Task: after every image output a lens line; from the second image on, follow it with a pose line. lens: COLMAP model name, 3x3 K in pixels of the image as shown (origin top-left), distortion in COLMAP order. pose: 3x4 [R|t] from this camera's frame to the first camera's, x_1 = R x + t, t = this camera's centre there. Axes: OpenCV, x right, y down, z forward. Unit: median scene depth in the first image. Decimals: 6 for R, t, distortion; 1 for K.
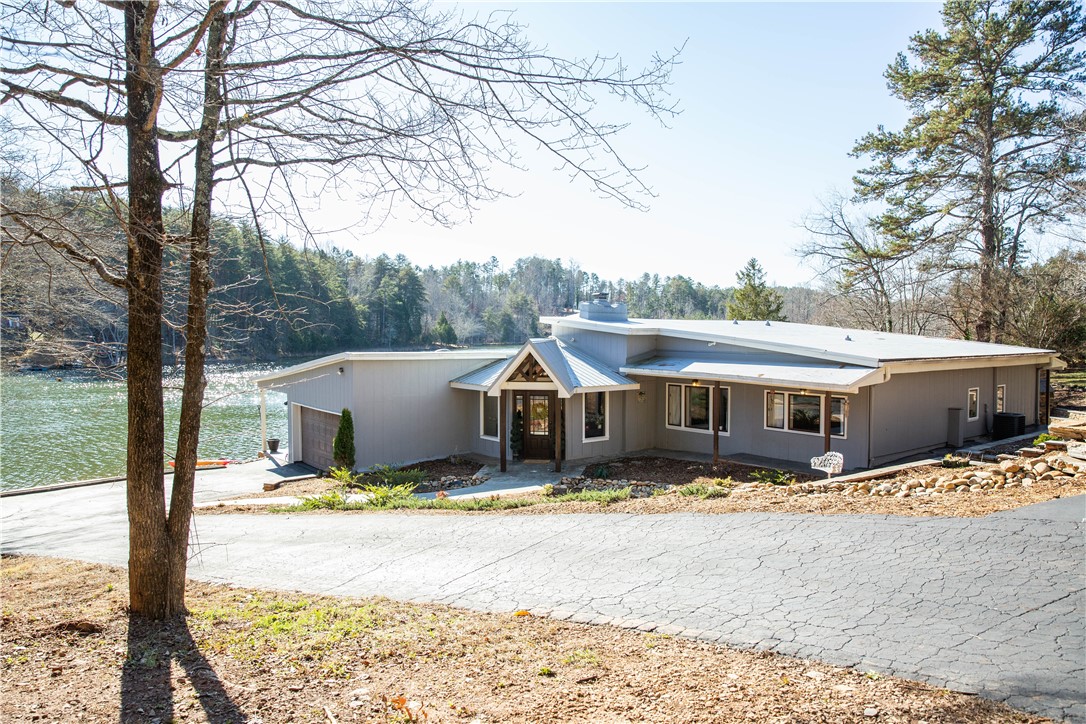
lens RADIAL K [[746.1, 0, 543.0], [0, 746.1, 362.0], [0, 0, 1]] dist [-0.112678, 0.094474]
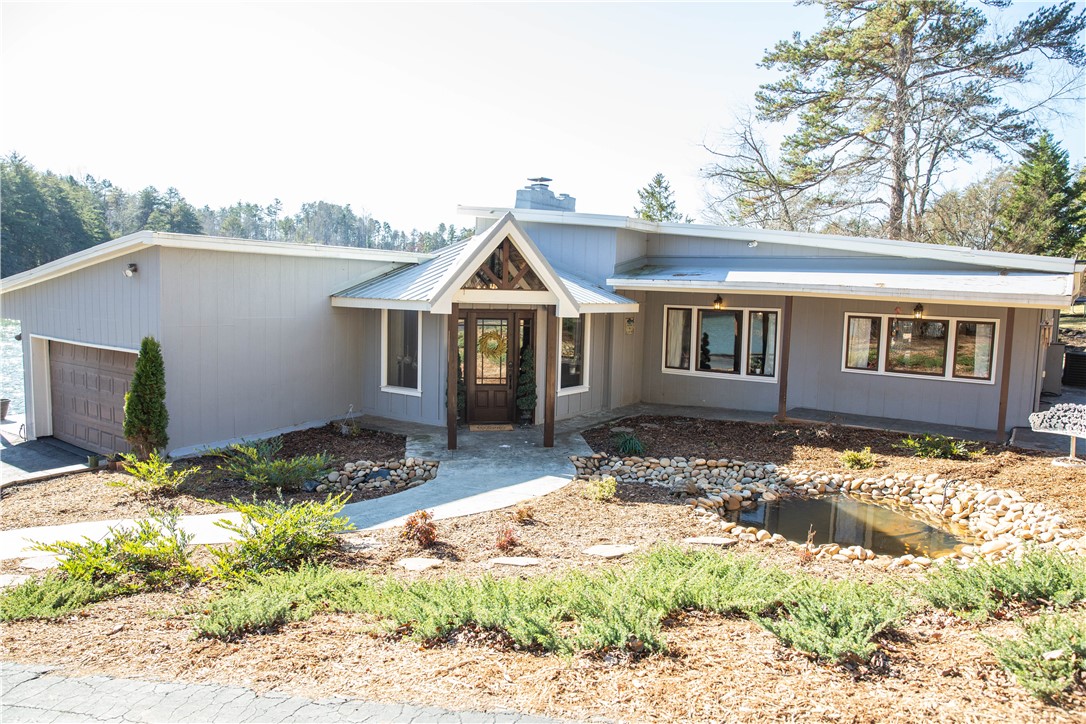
lens RADIAL K [[746.1, 0, 543.0], [0, 746.1, 362.0], [0, 0, 1]] dist [-0.112678, 0.094474]
pose [[0.959686, -0.002876, 0.281059, -0.107289], [-0.014214, 0.998172, 0.058748, 0.034578], [-0.280714, -0.060375, 0.957891, 0.323477]]
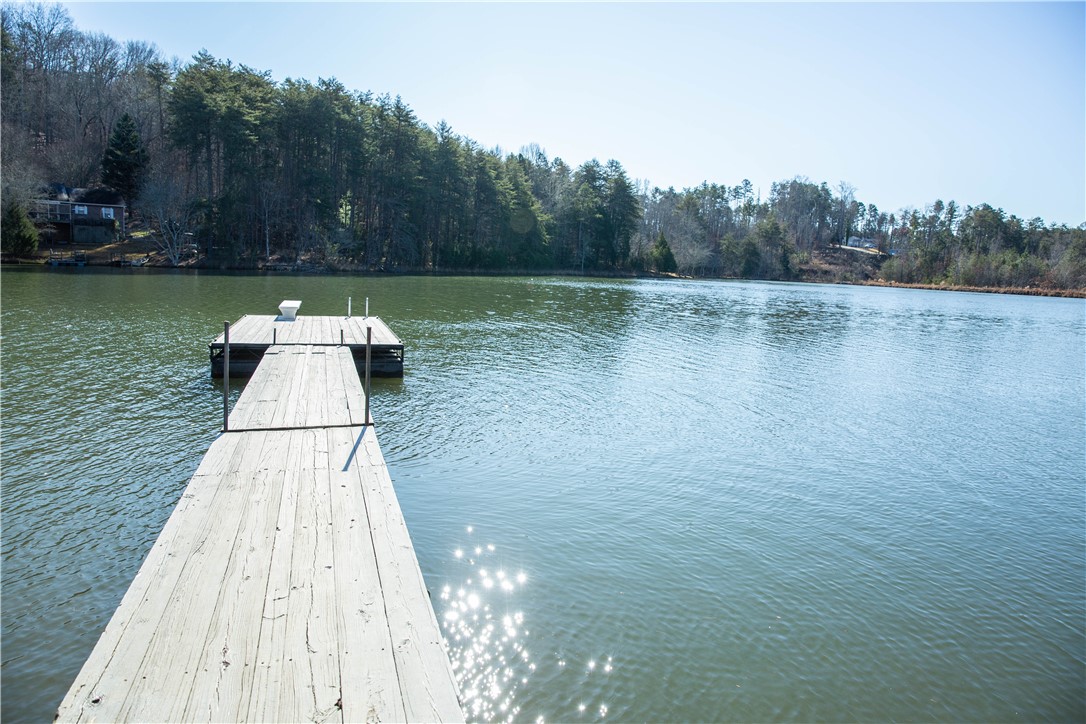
lens RADIAL K [[746.1, 0, 543.0], [0, 746.1, 362.0], [0, 0, 1]] dist [-0.112678, 0.094474]
pose [[0.936691, 0.077963, -0.341367, 0.281456], [-0.051065, 0.994890, 0.087098, 0.086297], [0.346413, -0.064152, 0.935886, 1.611213]]
